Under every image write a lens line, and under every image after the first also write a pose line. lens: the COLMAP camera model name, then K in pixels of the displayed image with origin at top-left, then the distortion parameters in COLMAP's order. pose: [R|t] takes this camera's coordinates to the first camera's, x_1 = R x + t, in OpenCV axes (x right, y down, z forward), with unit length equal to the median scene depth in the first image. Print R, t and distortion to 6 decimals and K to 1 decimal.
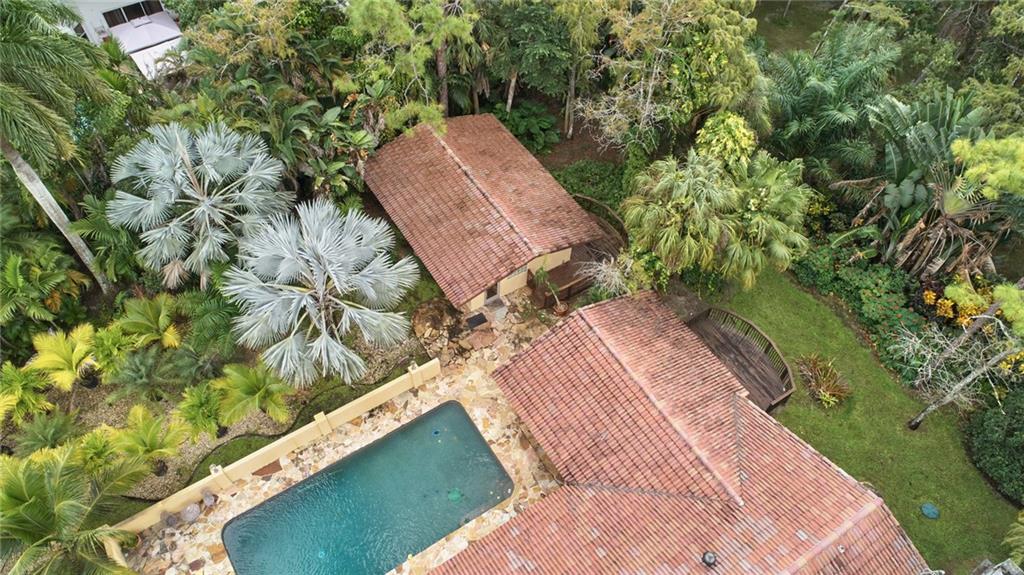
lens RADIAL K [[681.0, 0, 509.8], [0, 681.0, 287.0], [0, 0, 1]] dist [-0.021022, 0.008351]
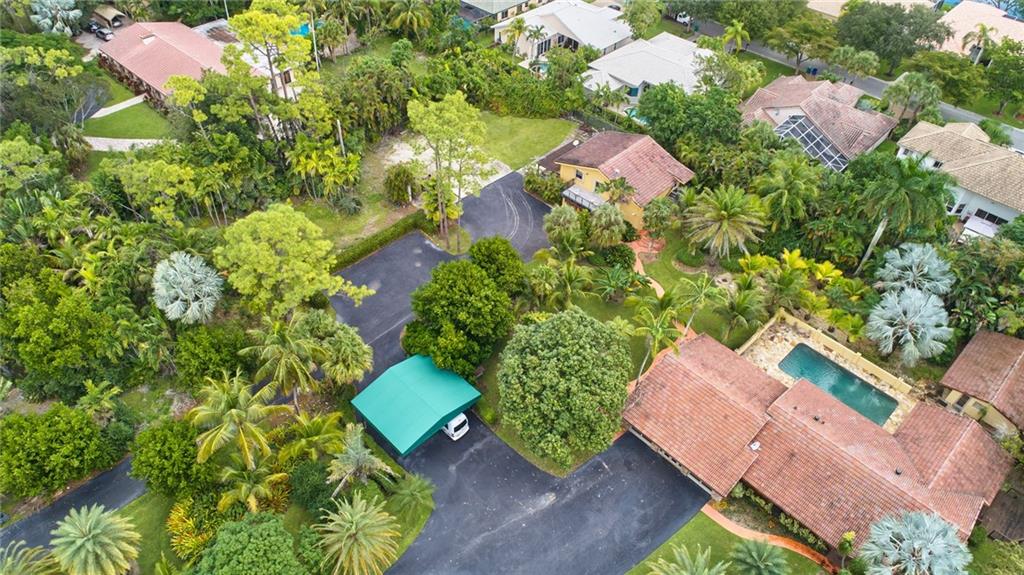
lens RADIAL K [[681.0, 0, 509.8], [0, 681.0, 287.0], [0, 0, 1]] dist [-0.021022, 0.008351]
pose [[0.191378, 0.669904, -0.717358, 1.053689], [-0.796001, 0.533531, 0.285878, 0.360796], [0.574244, 0.516307, 0.635351, -1.379114]]
